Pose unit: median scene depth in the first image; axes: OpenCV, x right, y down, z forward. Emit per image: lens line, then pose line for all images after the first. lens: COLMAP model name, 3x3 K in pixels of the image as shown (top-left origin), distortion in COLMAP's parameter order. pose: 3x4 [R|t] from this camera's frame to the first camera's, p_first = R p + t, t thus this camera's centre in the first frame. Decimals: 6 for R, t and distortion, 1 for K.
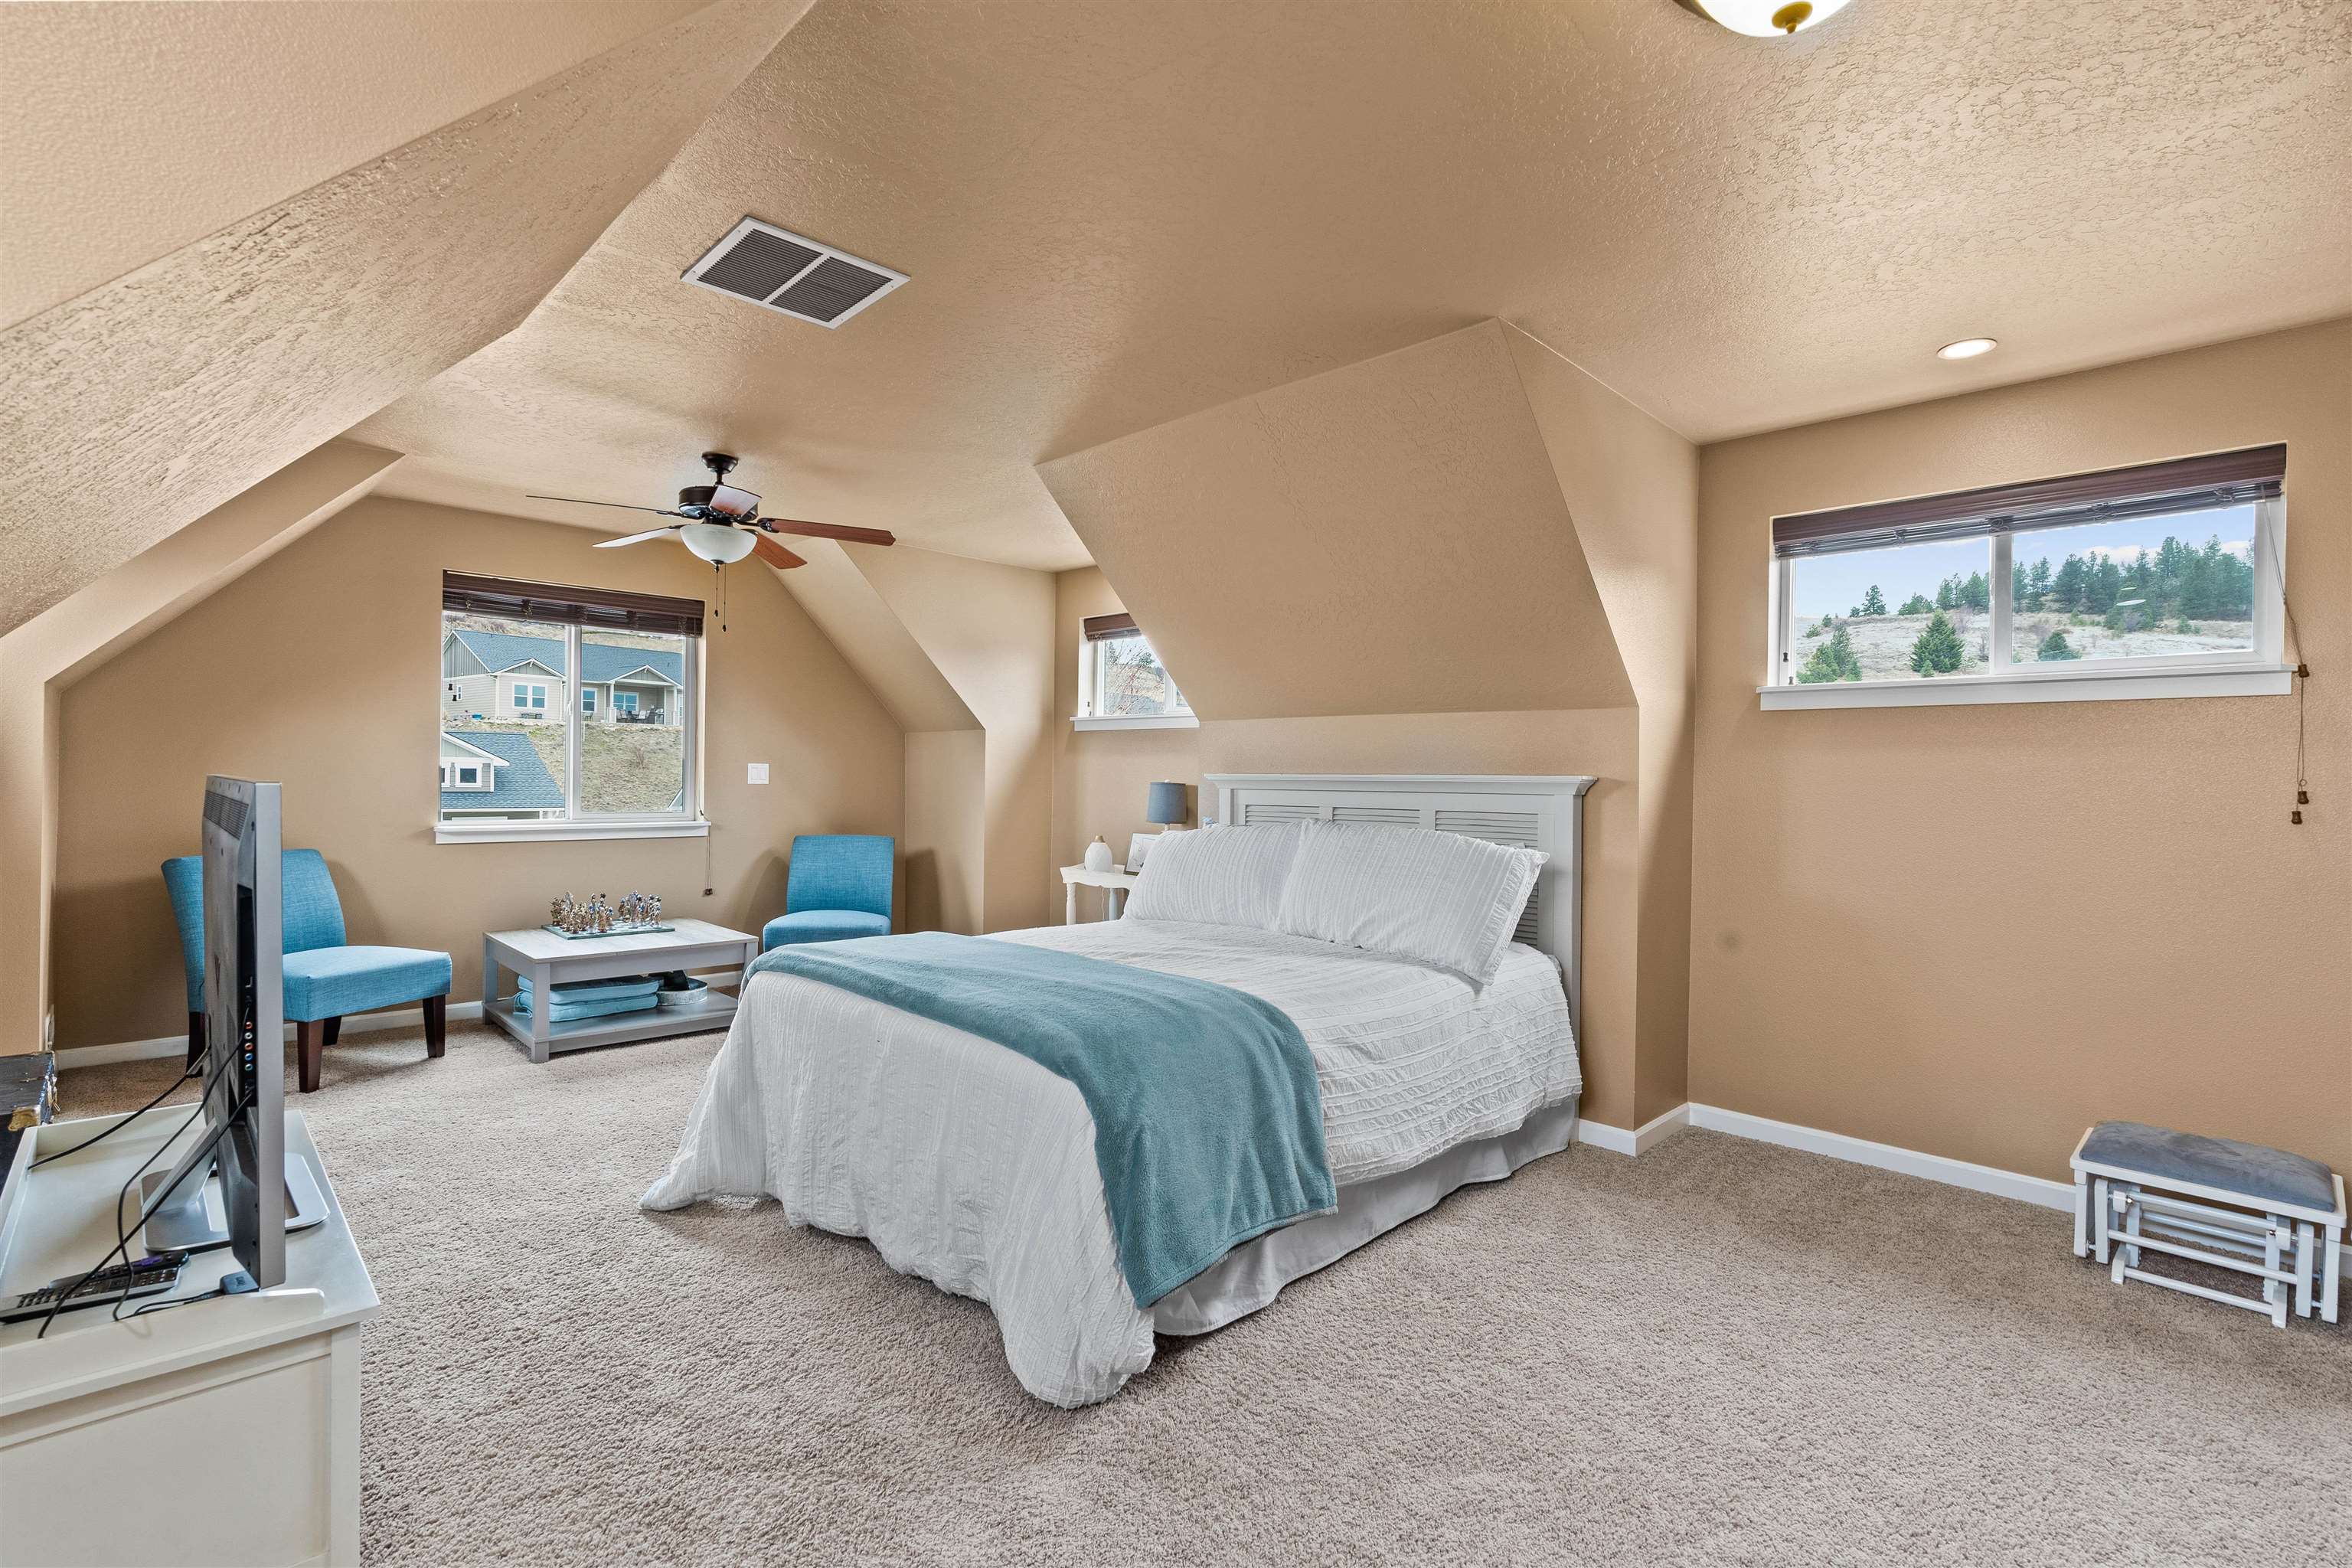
lens RADIAL K [[1071.9, 0, 1160.4], [0, 1071.9, 780.6], [0, 0, 1]] dist [-0.012366, 0.005178]
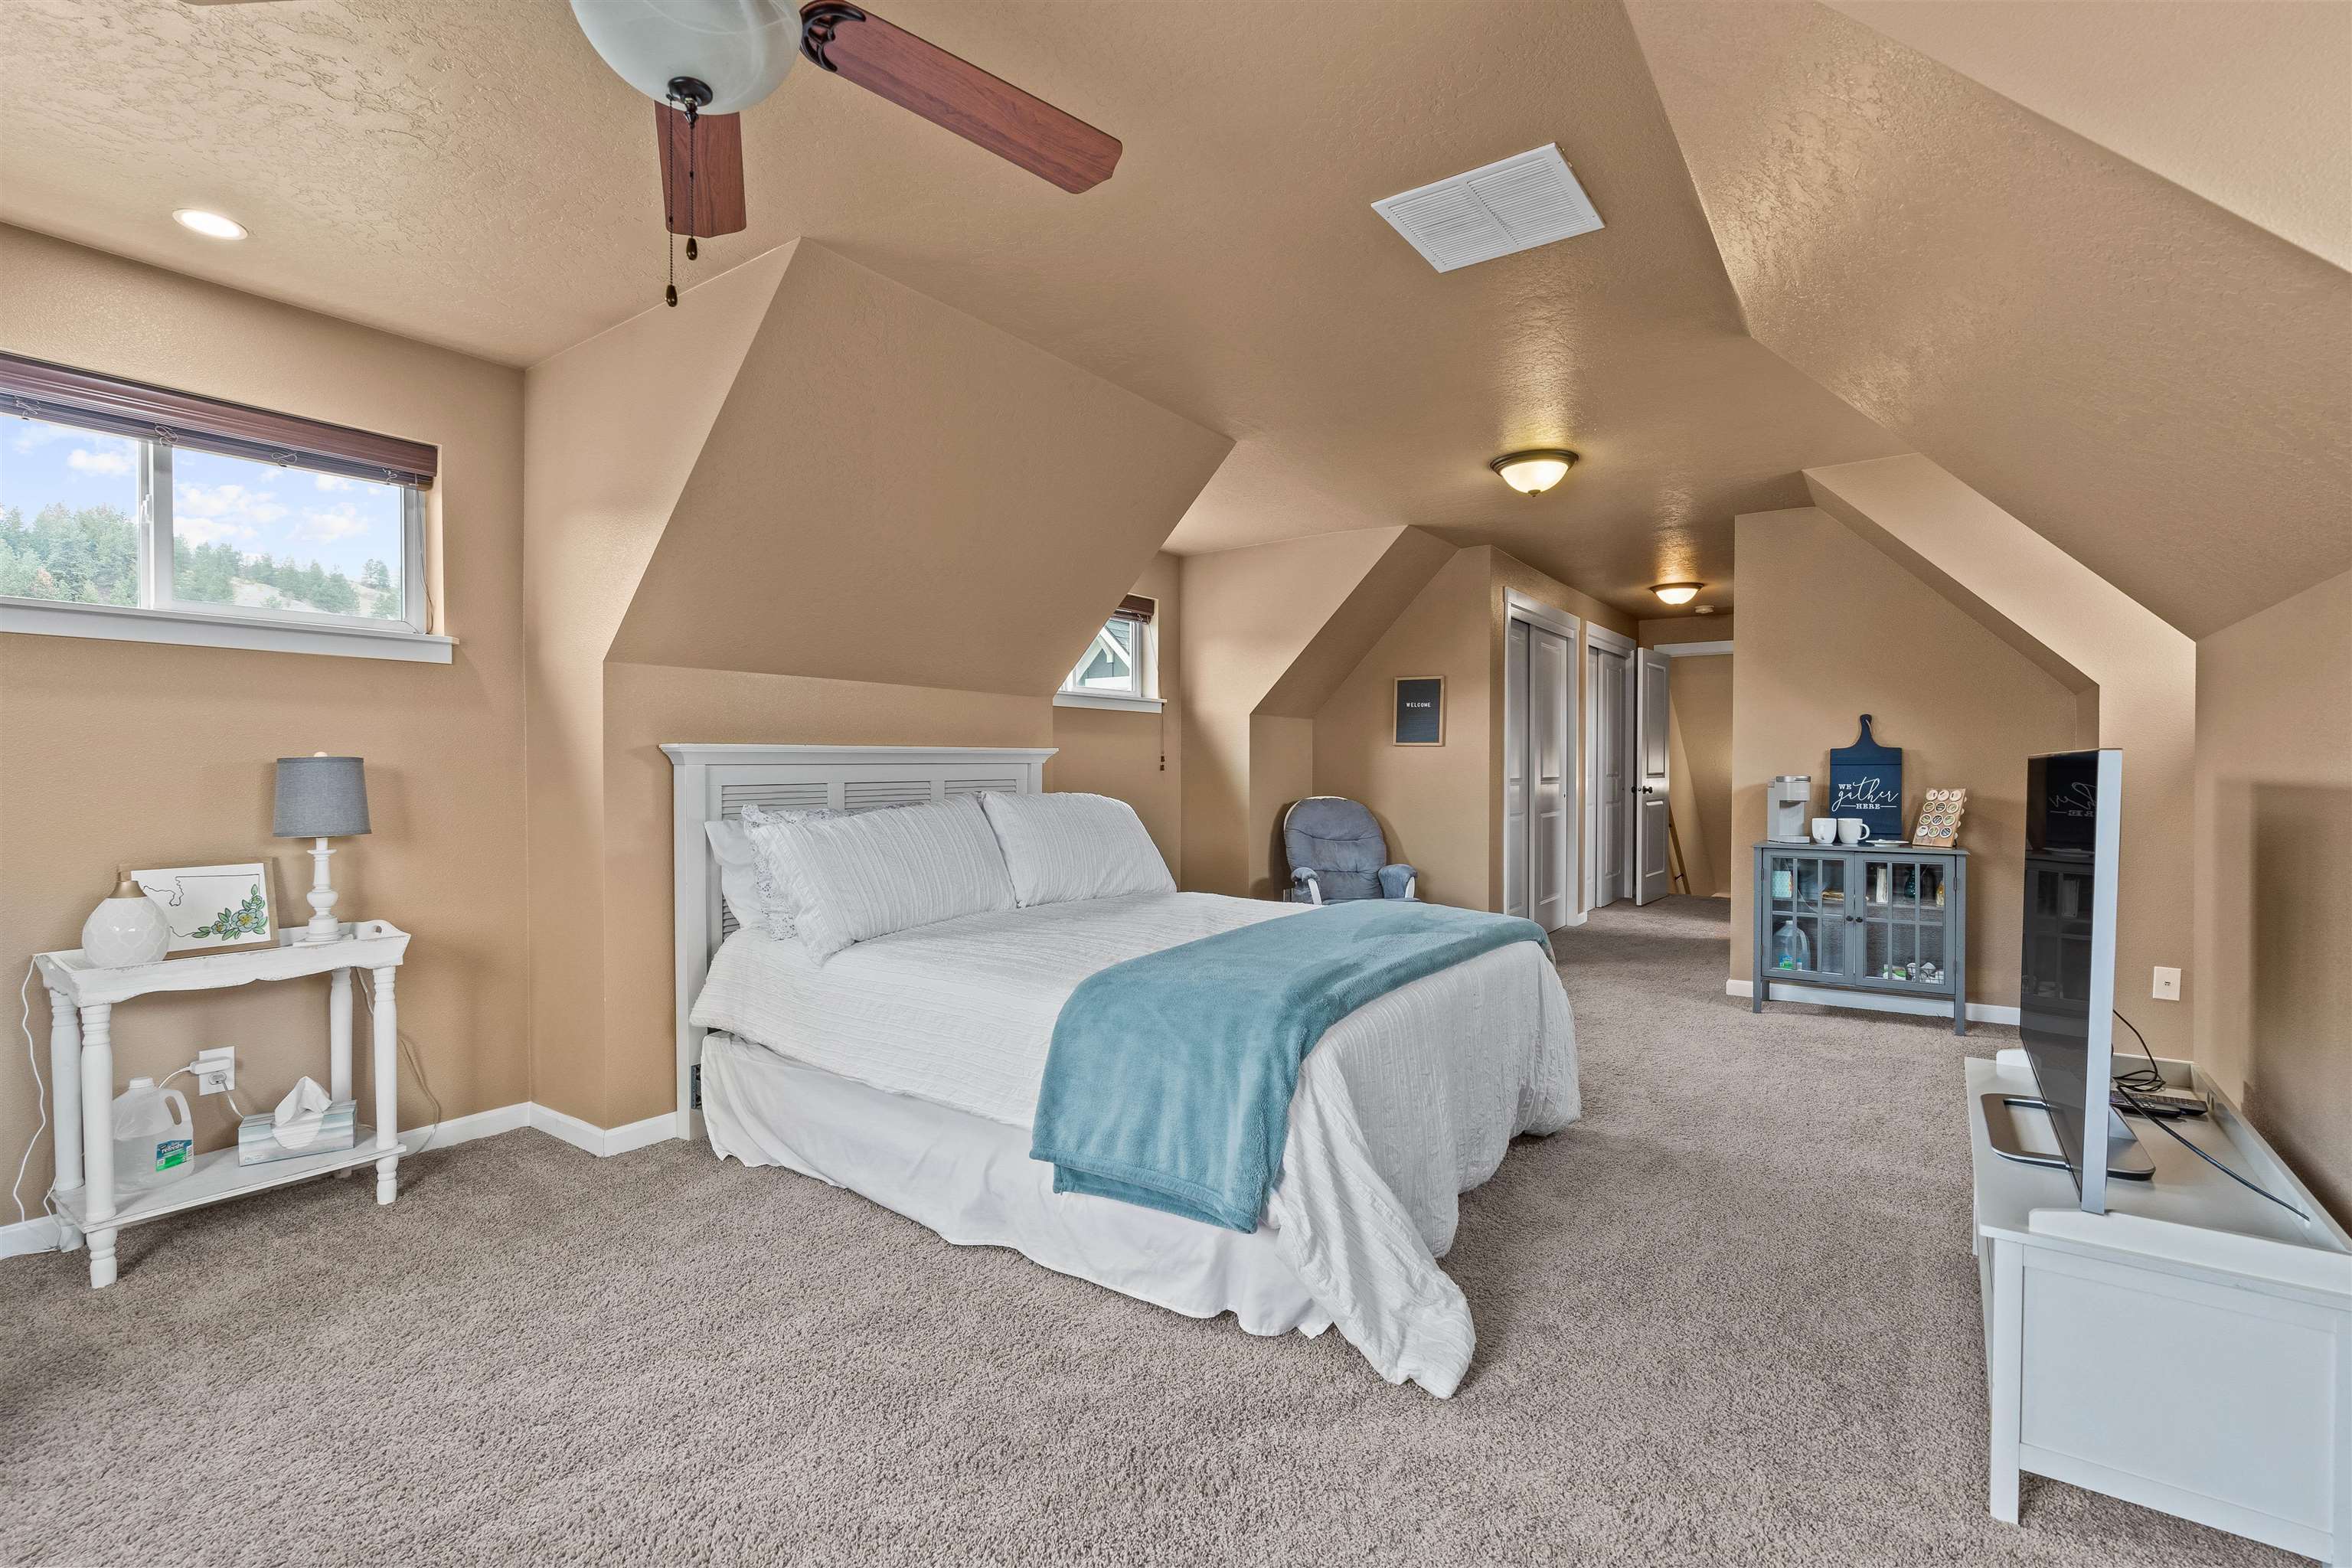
lens RADIAL K [[1071.9, 0, 1160.5], [0, 1071.9, 778.1], [0, 0, 1]] dist [-0.012366, 0.005178]
pose [[-0.185198, -0.018830, 0.982521, -0.805183], [0.003600, 0.999797, 0.019840, 0.004907], [-0.982695, 0.007212, -0.185093, 0.980708]]
